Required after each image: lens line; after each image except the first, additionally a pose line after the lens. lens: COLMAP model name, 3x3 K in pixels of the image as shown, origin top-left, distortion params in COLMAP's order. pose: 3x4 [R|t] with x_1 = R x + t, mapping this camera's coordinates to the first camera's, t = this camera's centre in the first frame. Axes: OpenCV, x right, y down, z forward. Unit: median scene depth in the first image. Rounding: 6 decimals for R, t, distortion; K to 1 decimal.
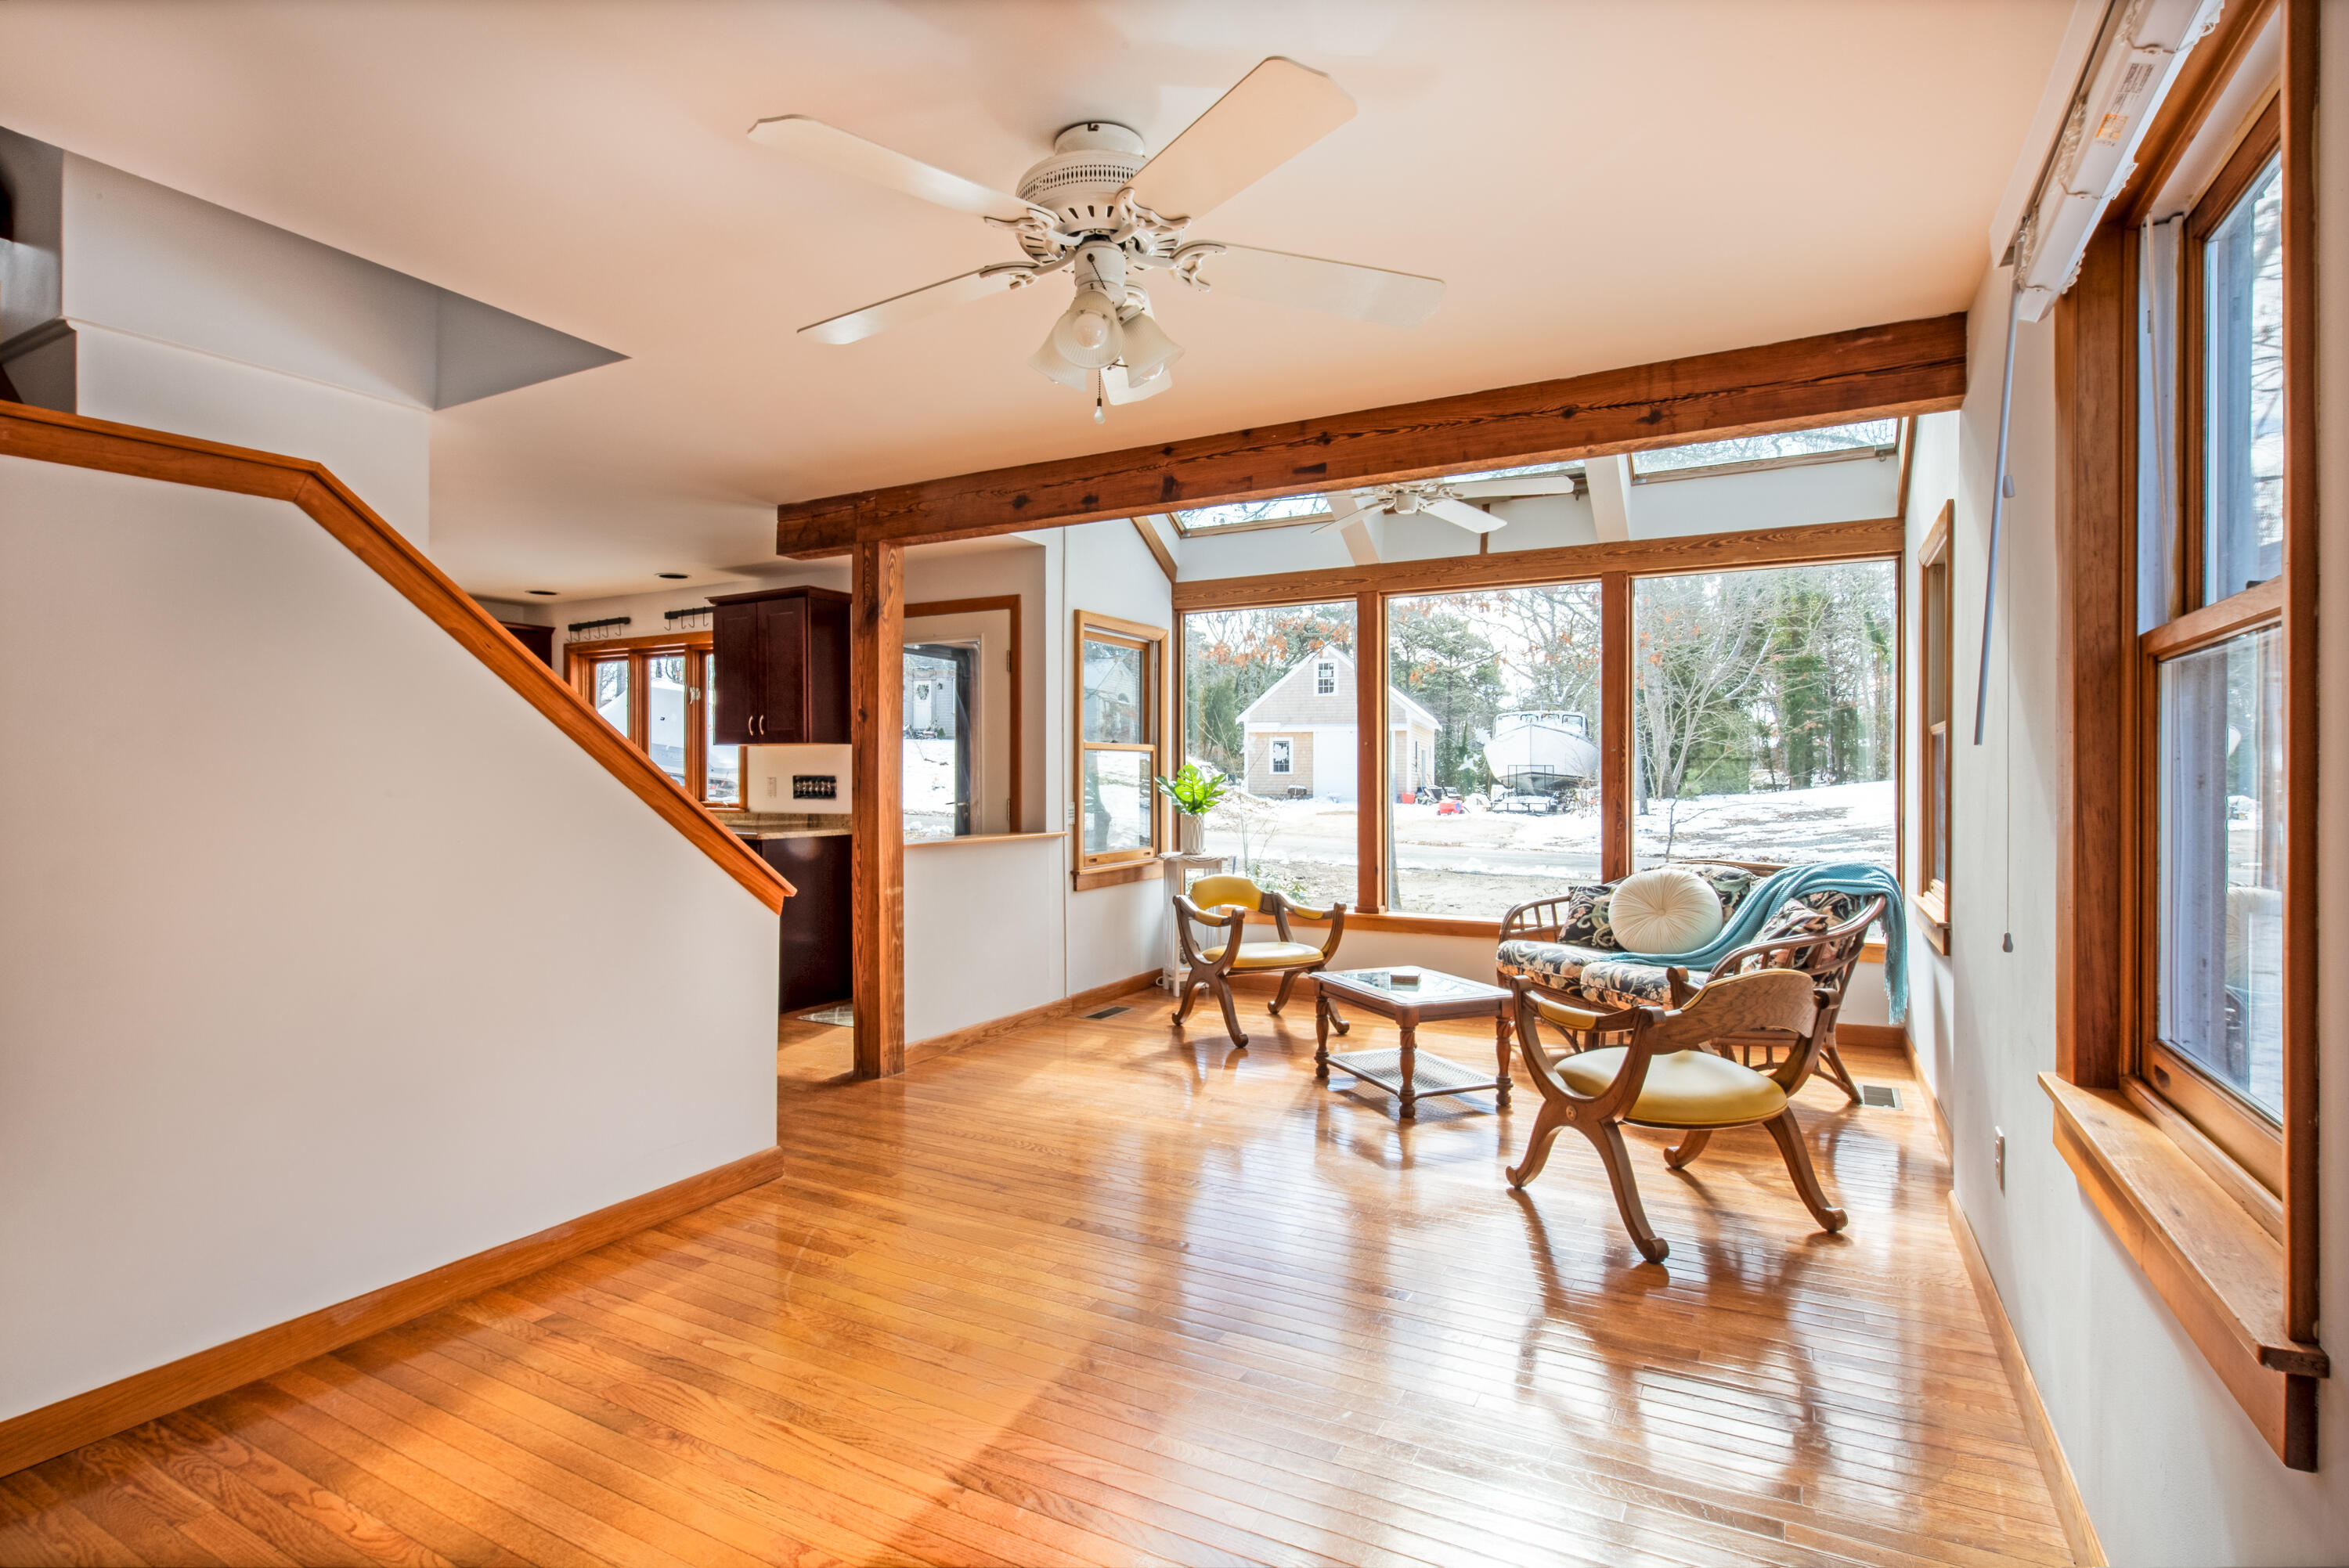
lens RADIAL K [[1140.8, 0, 1167.2], [0, 1140.8, 792.4], [0, 0, 1]] dist [-0.005917, -0.000052]
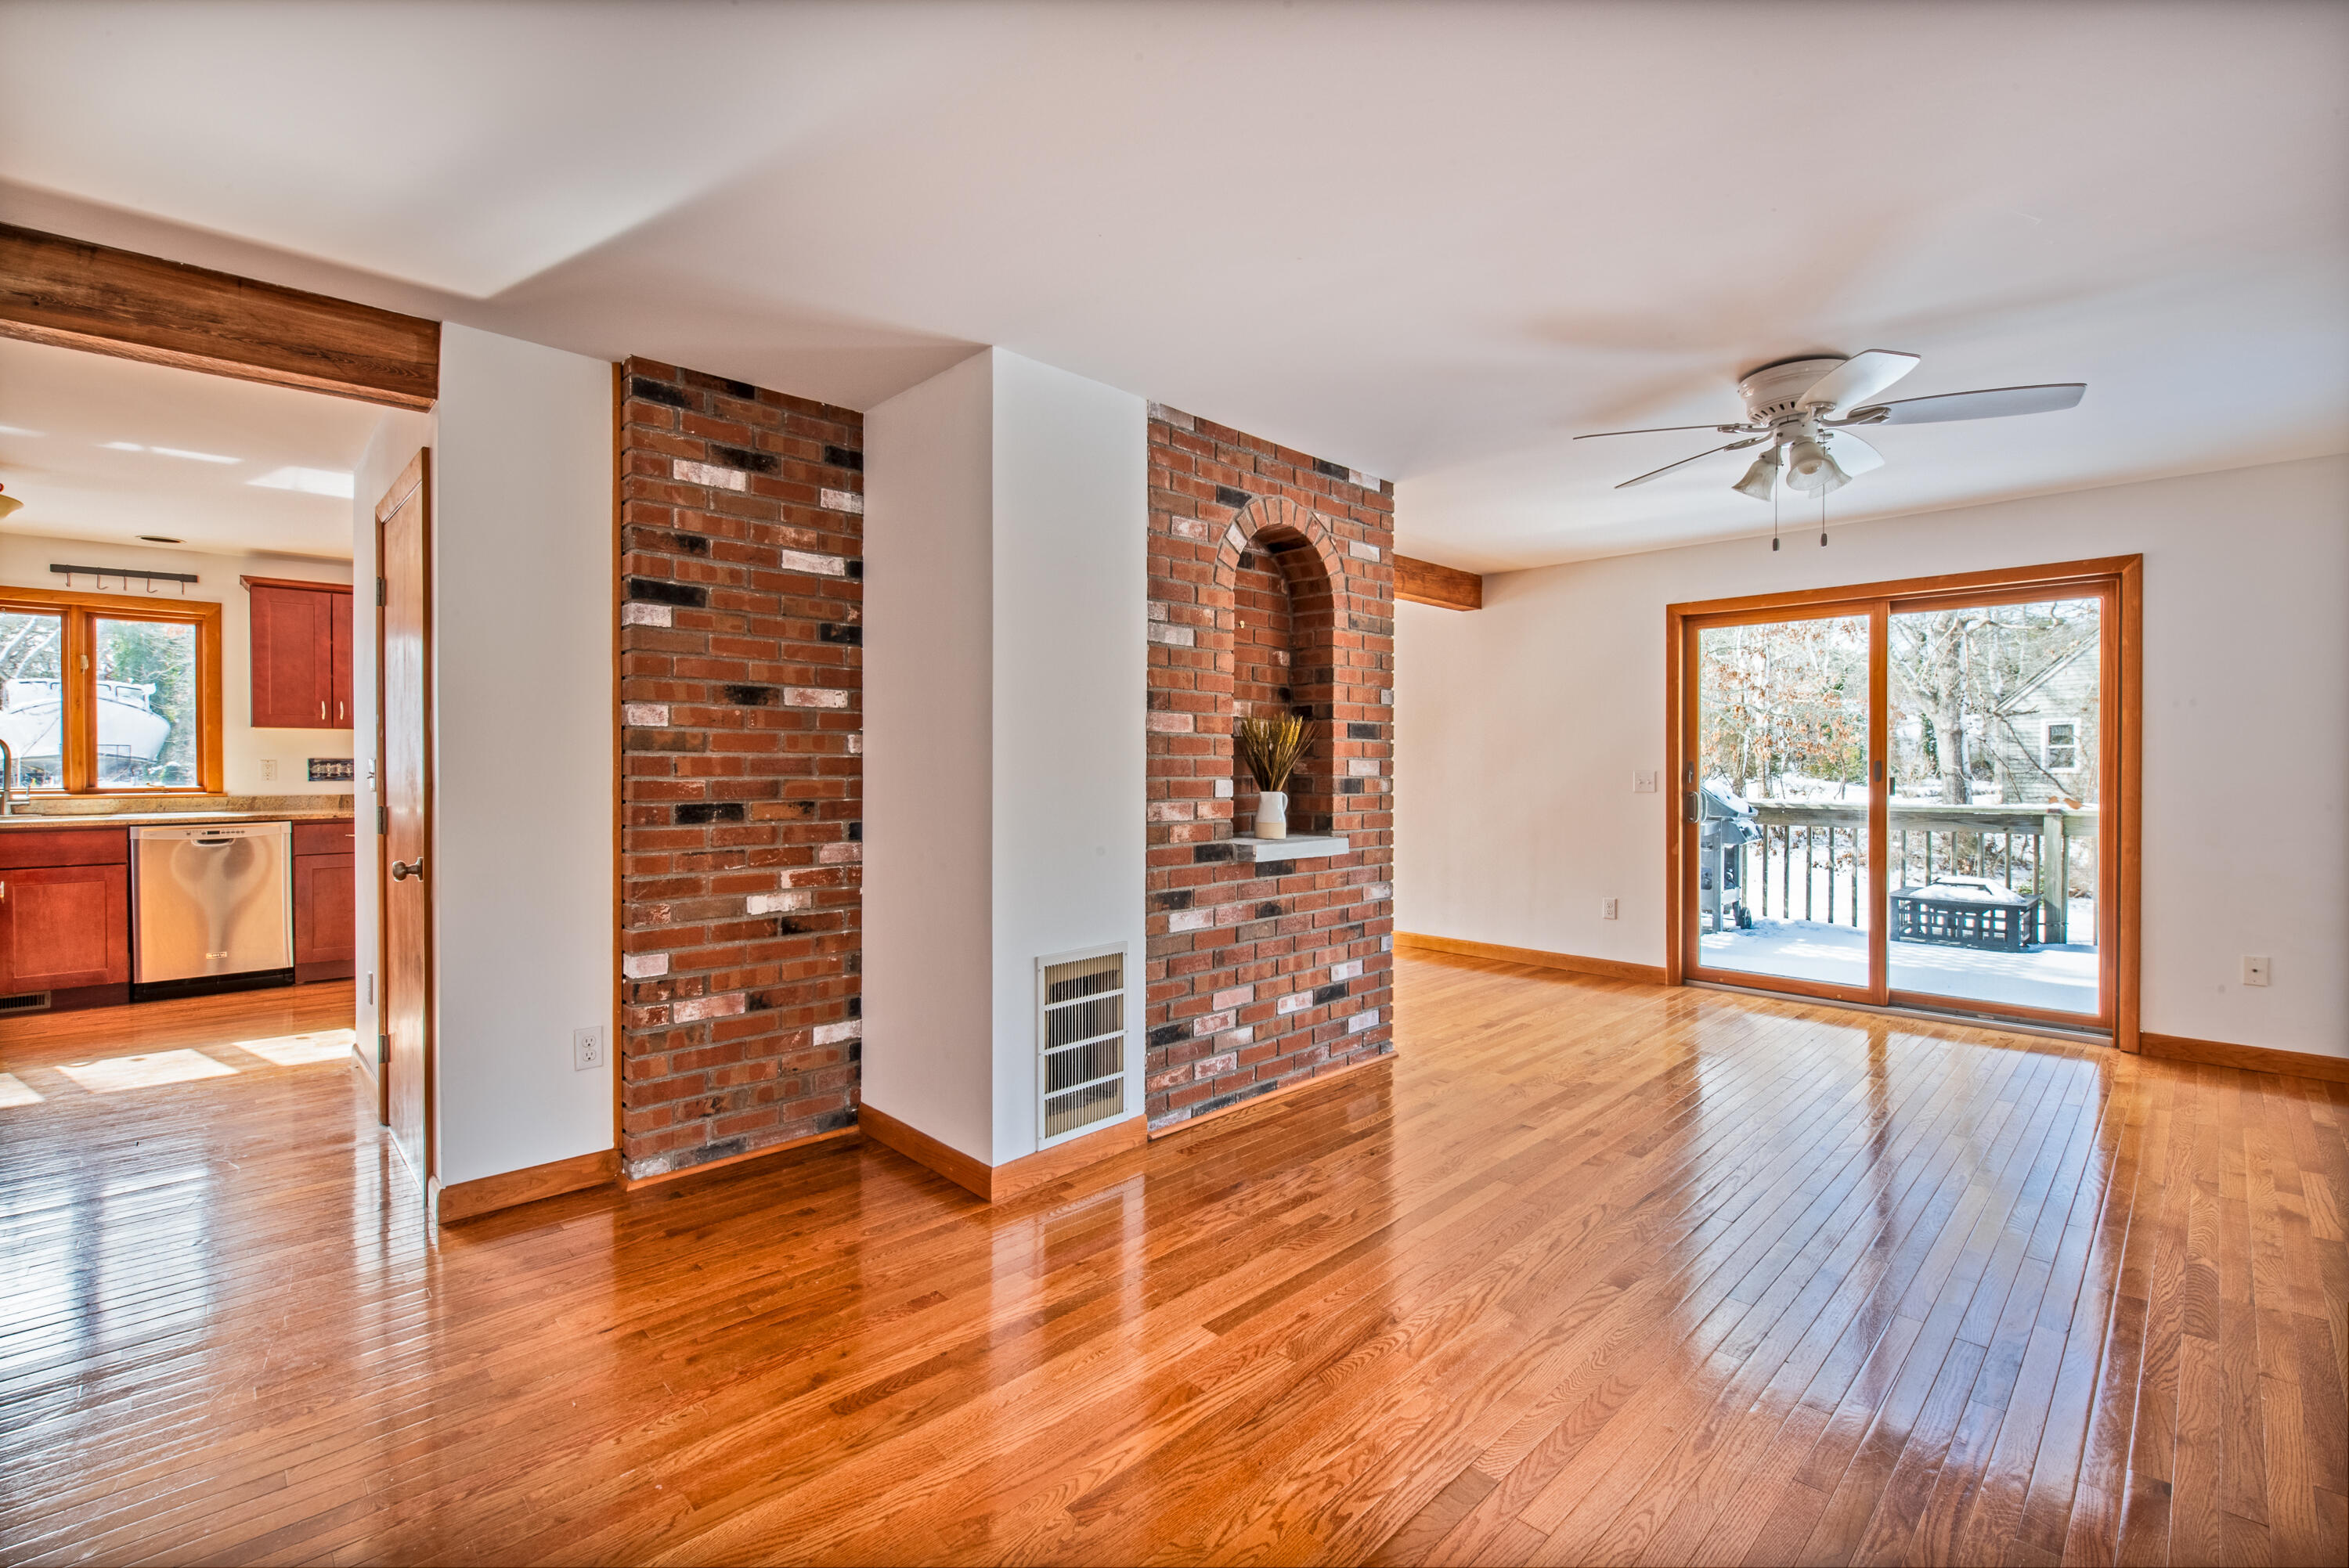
lens RADIAL K [[998.6, 0, 1184.0], [0, 998.6, 771.4], [0, 0, 1]] dist [-0.021159, -0.001400]
pose [[0.283553, -0.006949, 0.958931, -1.036900], [0.008511, 0.999953, 0.004729, -0.000601], [-0.958919, 0.006820, 0.283598, -0.007726]]
